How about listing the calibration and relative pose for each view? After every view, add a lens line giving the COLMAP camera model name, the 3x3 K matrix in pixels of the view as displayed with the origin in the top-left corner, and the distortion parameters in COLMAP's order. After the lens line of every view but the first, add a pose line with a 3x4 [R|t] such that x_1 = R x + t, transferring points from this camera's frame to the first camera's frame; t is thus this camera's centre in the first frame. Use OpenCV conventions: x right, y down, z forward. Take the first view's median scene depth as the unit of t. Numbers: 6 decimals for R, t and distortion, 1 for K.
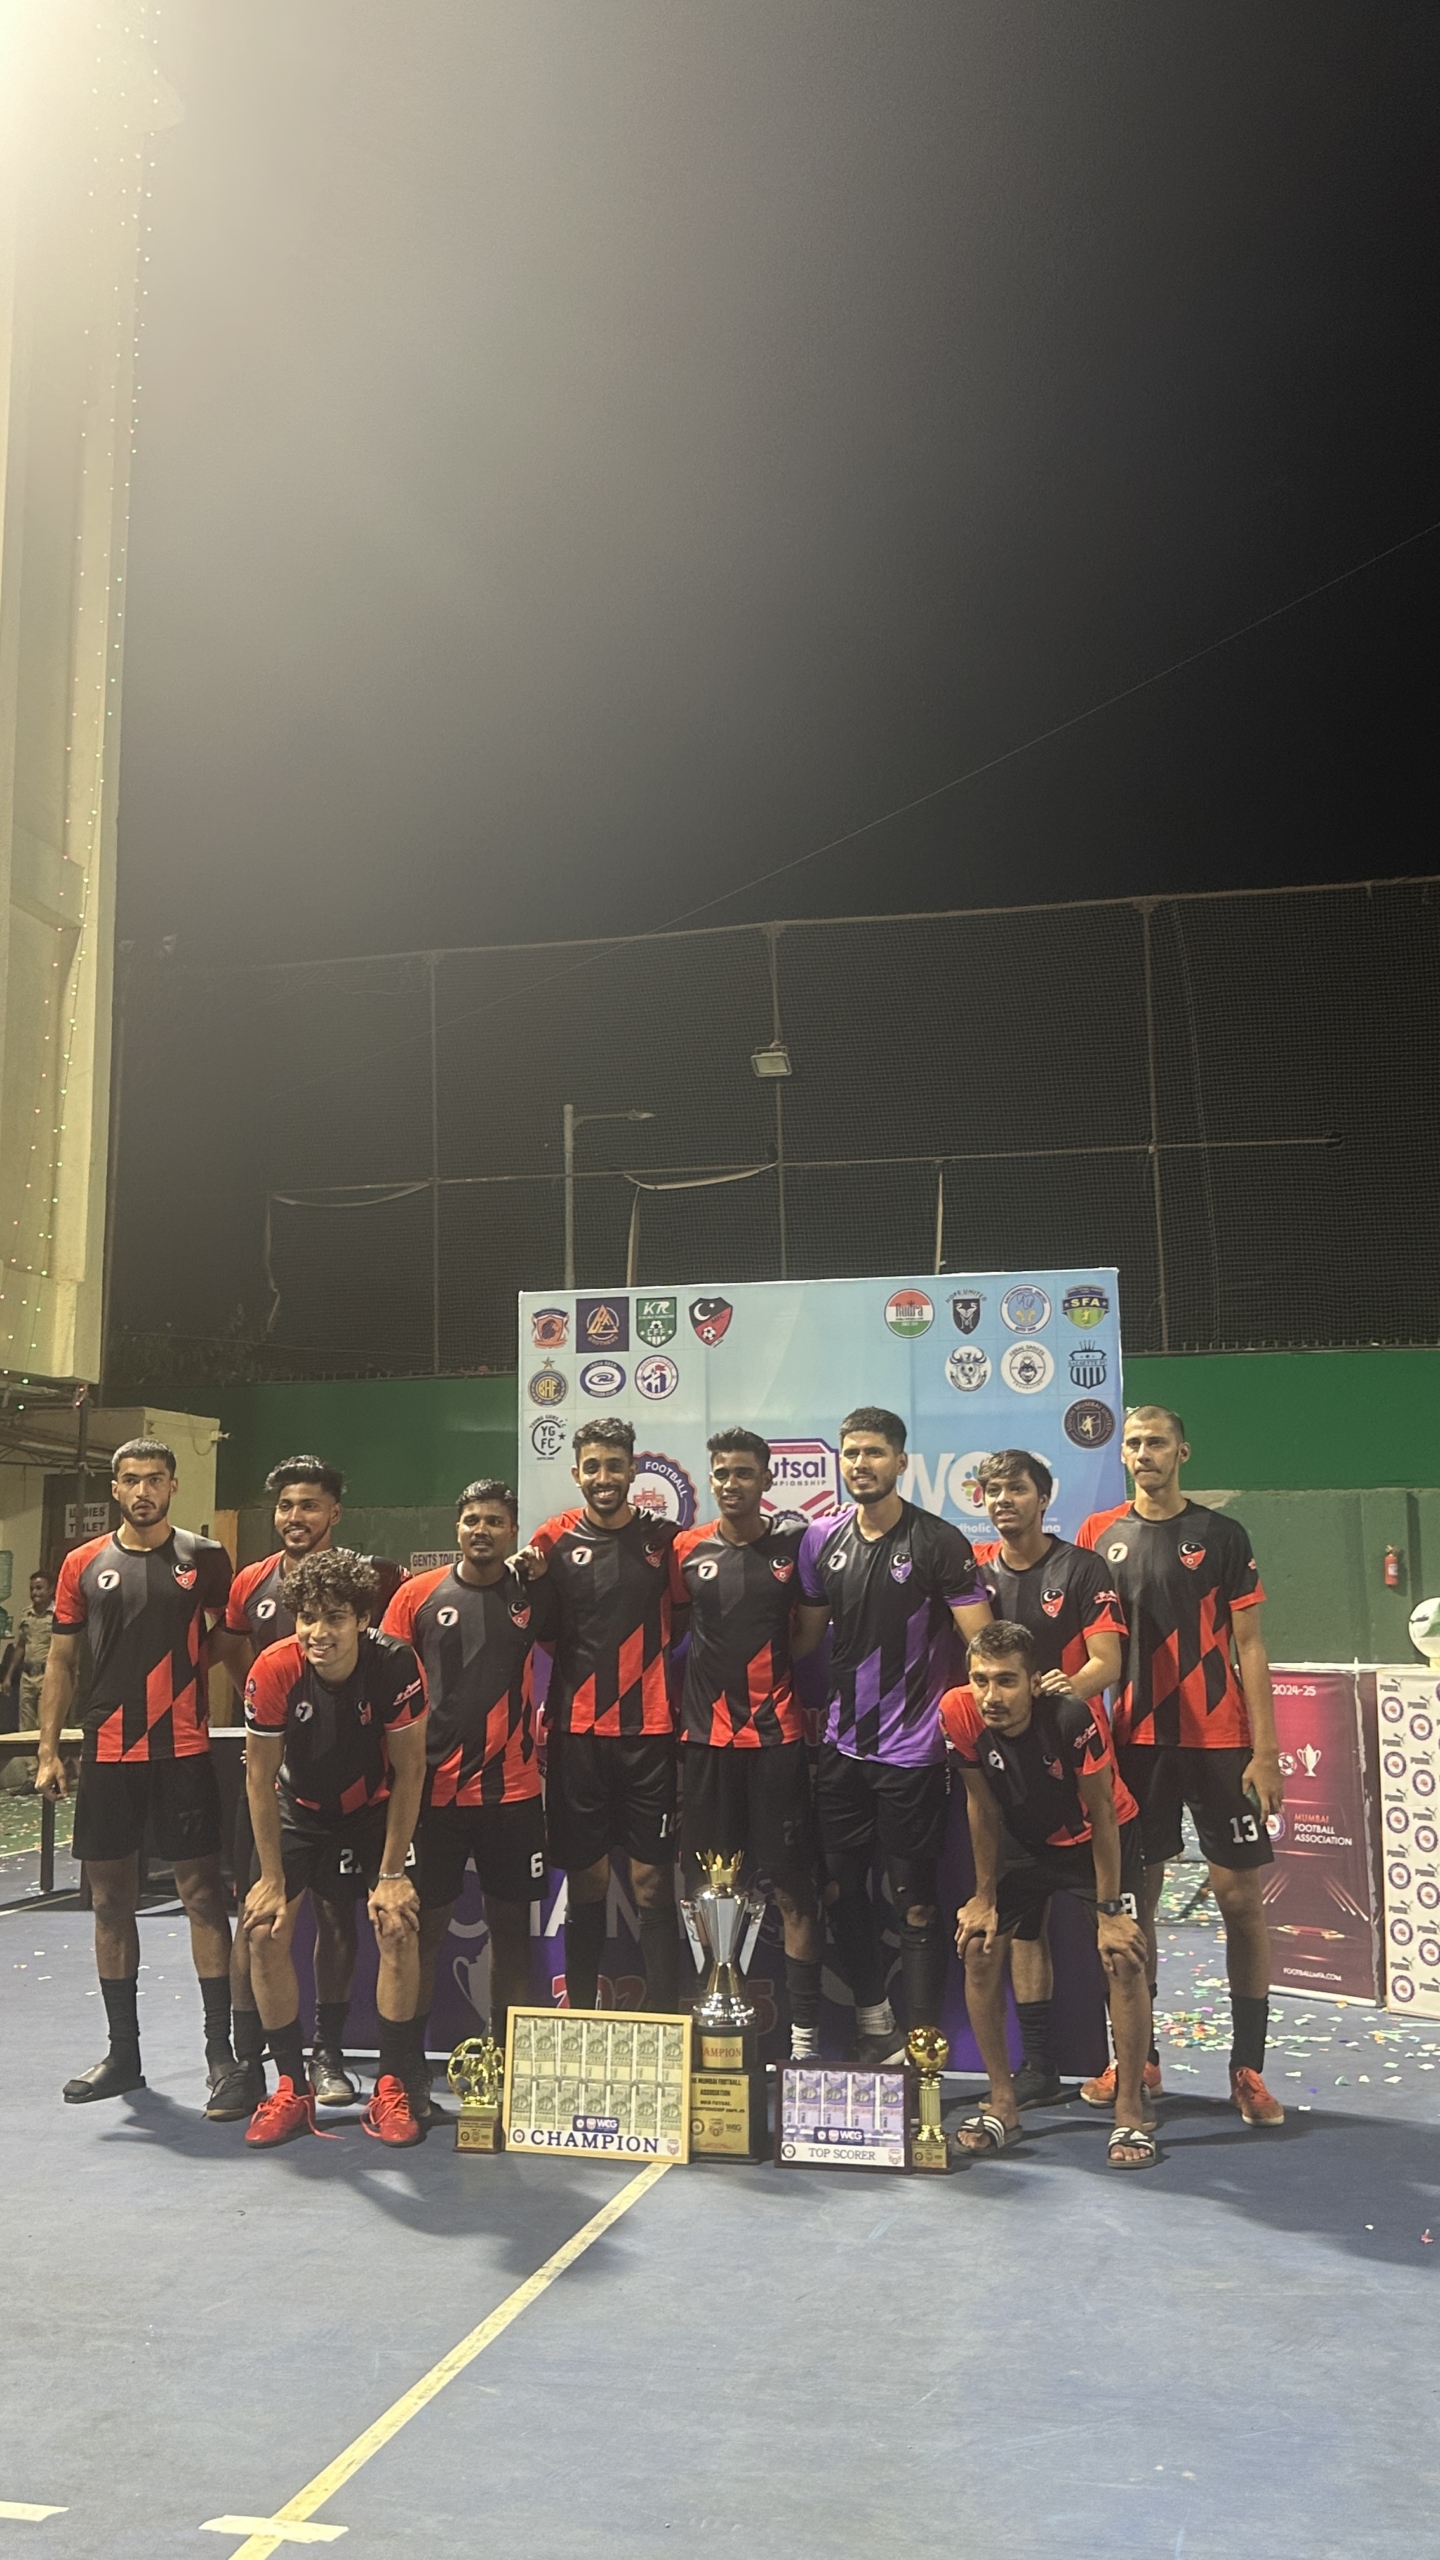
lens RADIAL K [[2086.9, 0, 711.8], [0, 2086.9, 1285.0], [0, 0, 1]] dist [0.114903, 0.001831]
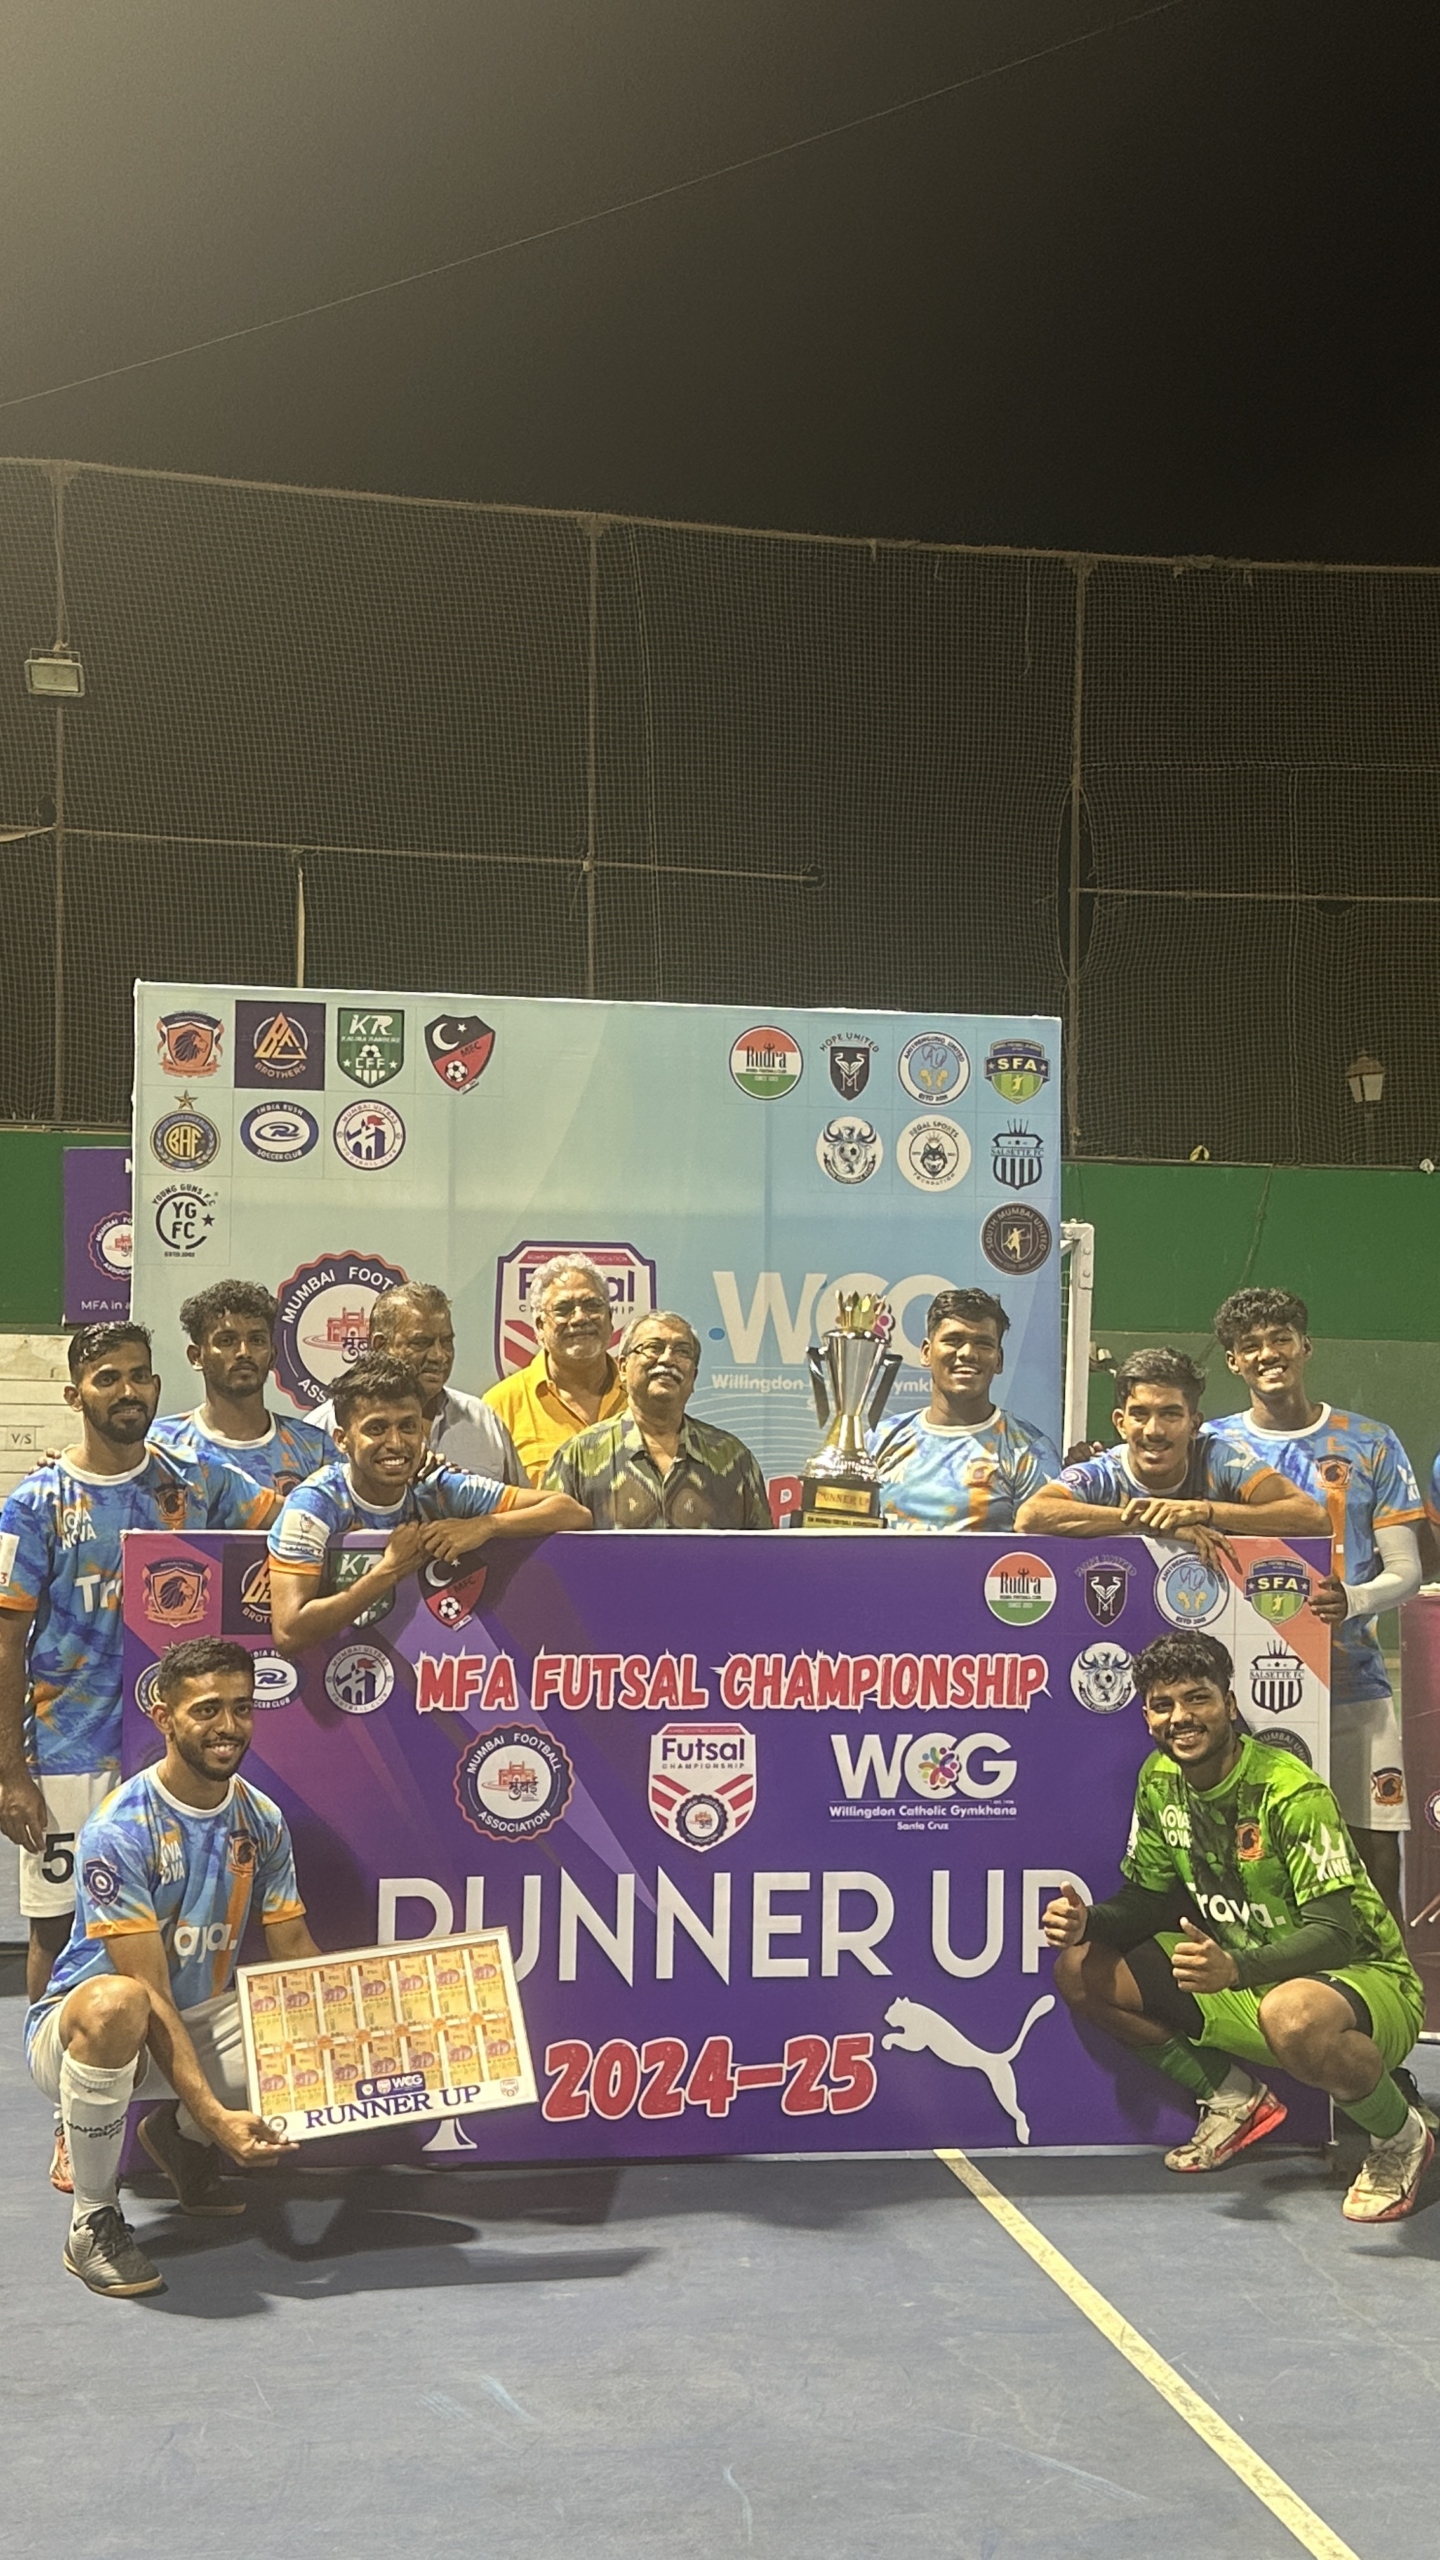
lens RADIAL K [[2713.2, 0, 722.7], [0, 2713.2, 1275.6], [0, 0, 1]] dist [0.141028, 0.000000]
pose [[0.921319, 0.041173, 0.386621, -0.244374], [-0.072949, 0.995023, 0.067874, 0.022824], [-0.381902, -0.090737, 0.919738, 0.195270]]
